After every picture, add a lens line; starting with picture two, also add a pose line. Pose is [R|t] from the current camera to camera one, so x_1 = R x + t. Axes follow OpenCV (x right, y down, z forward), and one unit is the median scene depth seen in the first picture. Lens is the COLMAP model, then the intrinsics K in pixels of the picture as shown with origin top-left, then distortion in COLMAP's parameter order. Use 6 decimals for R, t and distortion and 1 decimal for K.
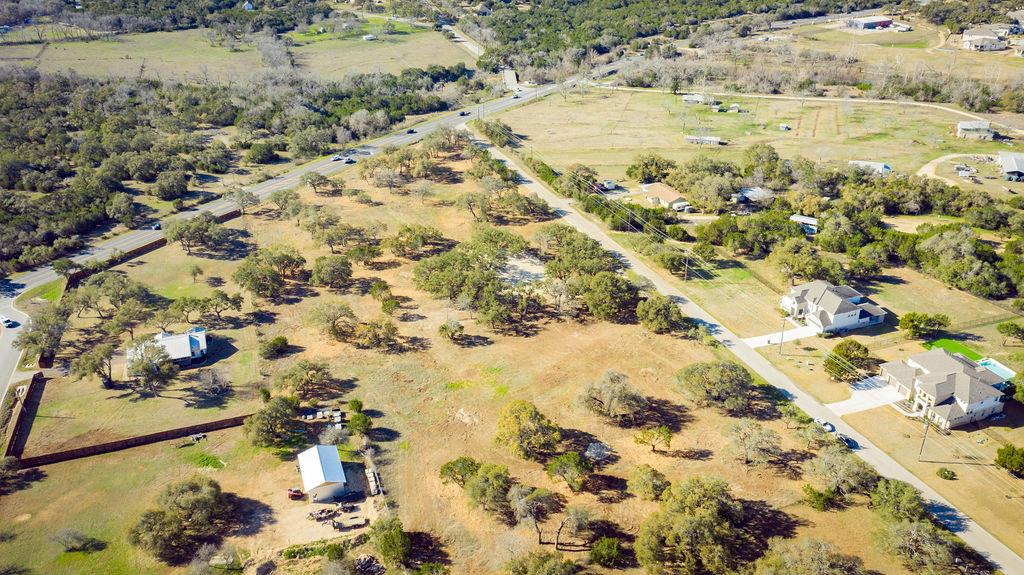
lens RADIAL K [[818.2, 0, 512.0], [0, 818.2, 287.5], [0, 0, 1]] dist [0.003132, 0.006725]
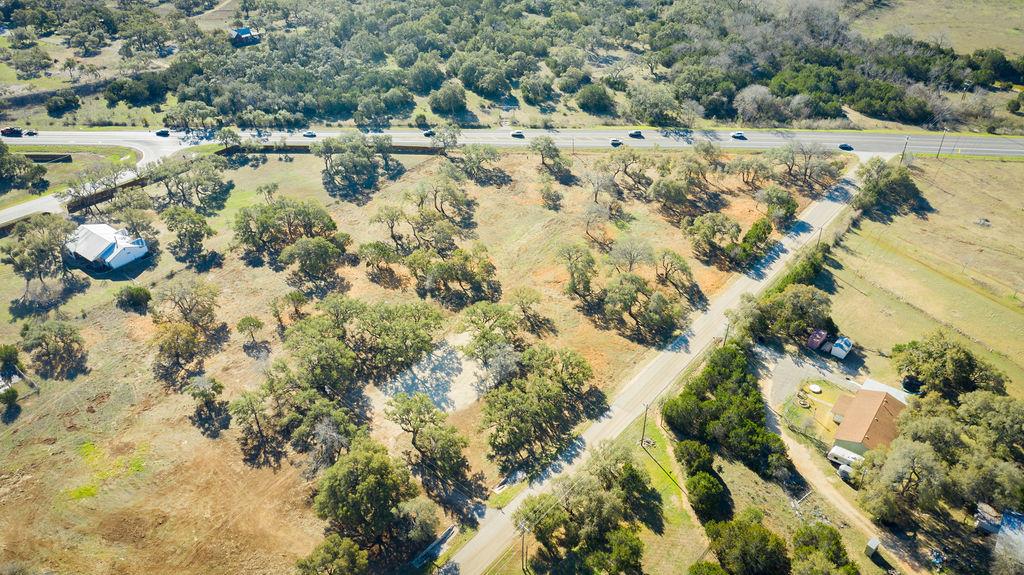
lens RADIAL K [[818.2, 0, 512.0], [0, 818.2, 287.5], [0, 0, 1]] dist [0.003132, 0.006725]
pose [[0.528690, 0.480464, -0.699744, 0.444605], [-0.386657, 0.870200, 0.305366, -0.295218], [0.755634, 0.109117, 0.645841, 0.568190]]
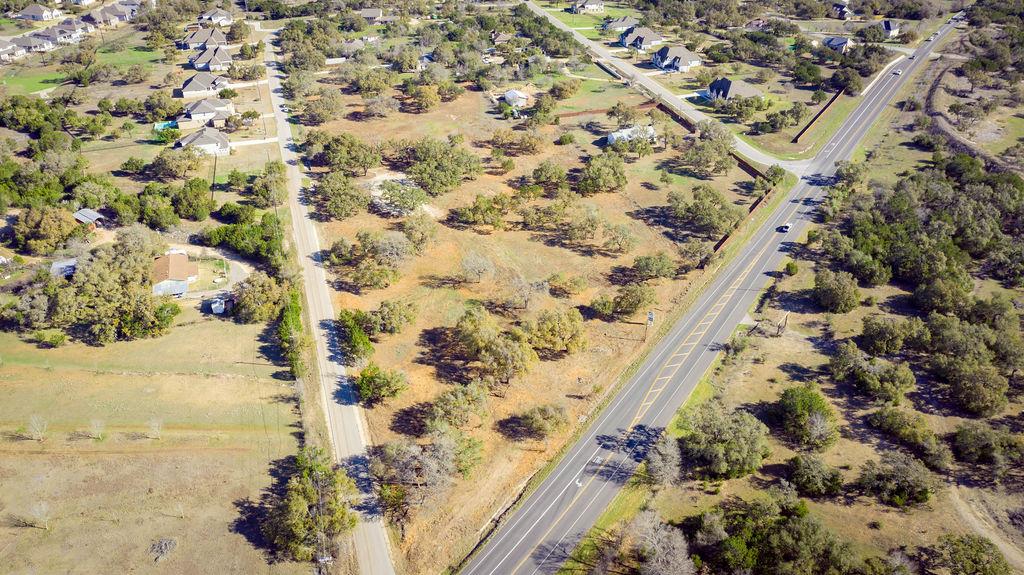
lens RADIAL K [[818.2, 0, 512.0], [0, 818.2, 287.5], [0, 0, 1]] dist [0.003132, 0.006725]
pose [[-0.998728, -0.009214, 0.049563, -0.205898], [0.036293, 0.550950, 0.833749, -0.857117], [-0.034989, 0.834488, -0.549915, 1.655820]]
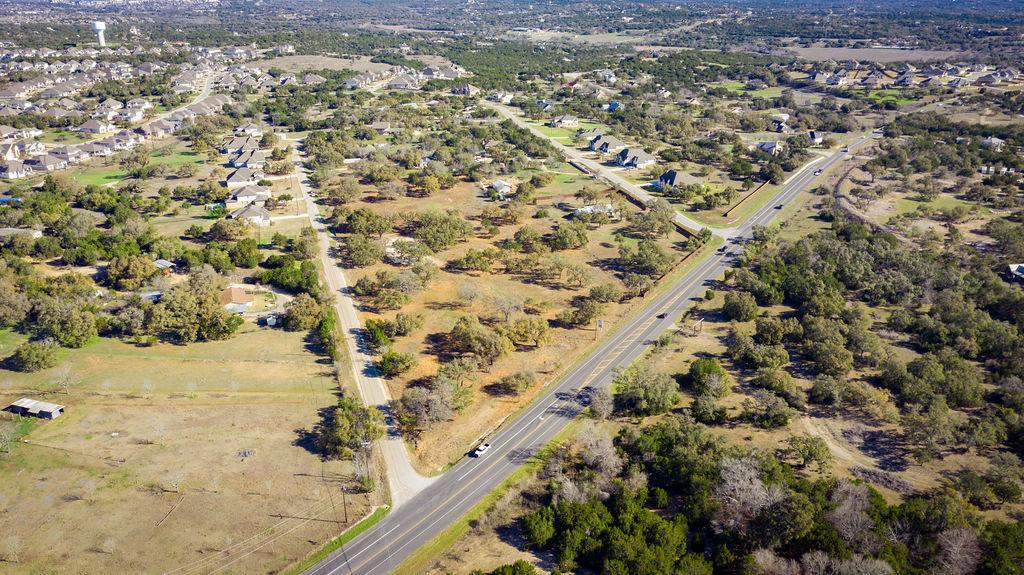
lens RADIAL K [[818.2, 0, 512.0], [0, 818.2, 287.5], [0, 0, 1]] dist [0.003132, 0.006725]
pose [[-0.999170, -0.000298, 0.040734, -0.231403], [0.030008, 0.670875, 0.740963, -0.993001], [-0.027548, 0.741570, -0.670310, 1.918094]]
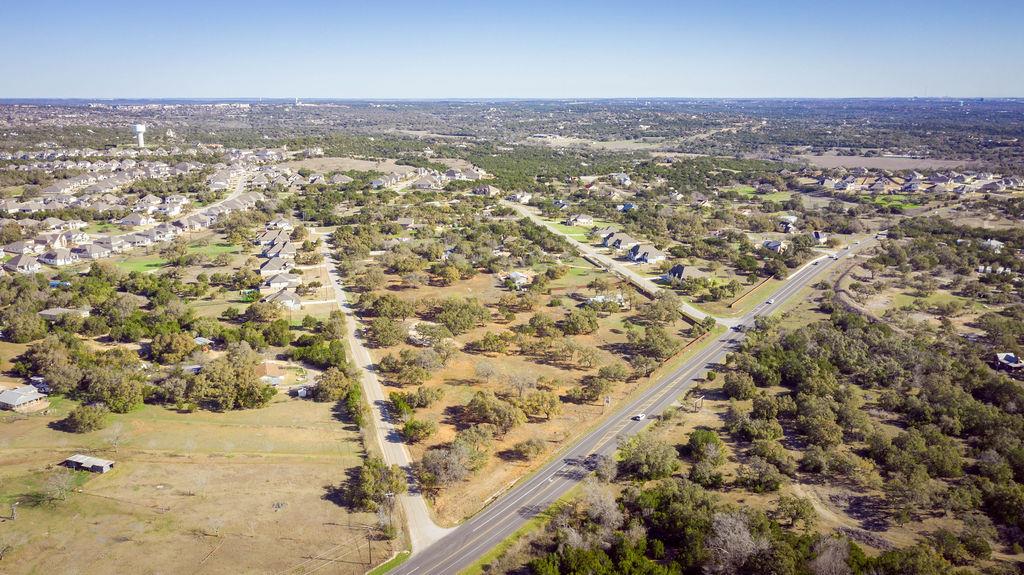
lens RADIAL K [[829.5, 0, 512.0], [0, 829.5, 287.5], [0, 0, 1]] dist [0.003589, 0.005937]
pose [[-0.997990, -0.009311, 0.062691, -0.240870], [0.033813, 0.758401, 0.650911, -1.045585], [-0.053605, 0.651722, -0.756562, 2.017769]]
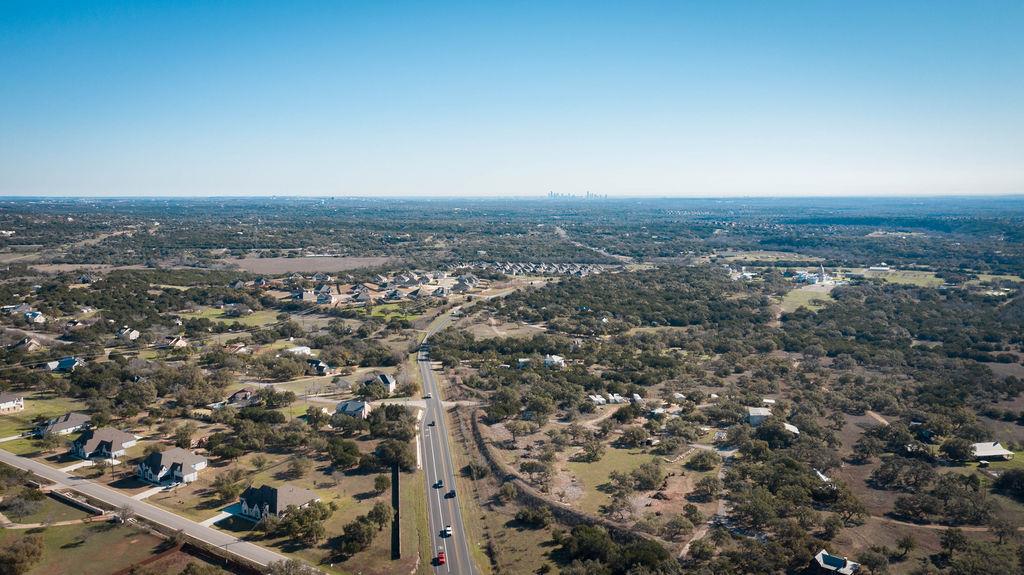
lens RADIAL K [[818.2, 0, 512.0], [0, 818.2, 287.5], [0, 0, 1]] dist [0.003132, 0.006725]
pose [[-0.785357, 0.074999, -0.614483, -0.121482], [-0.284056, 0.838302, 0.465362, -0.665205], [0.550025, 0.540022, -0.637063, 1.281597]]
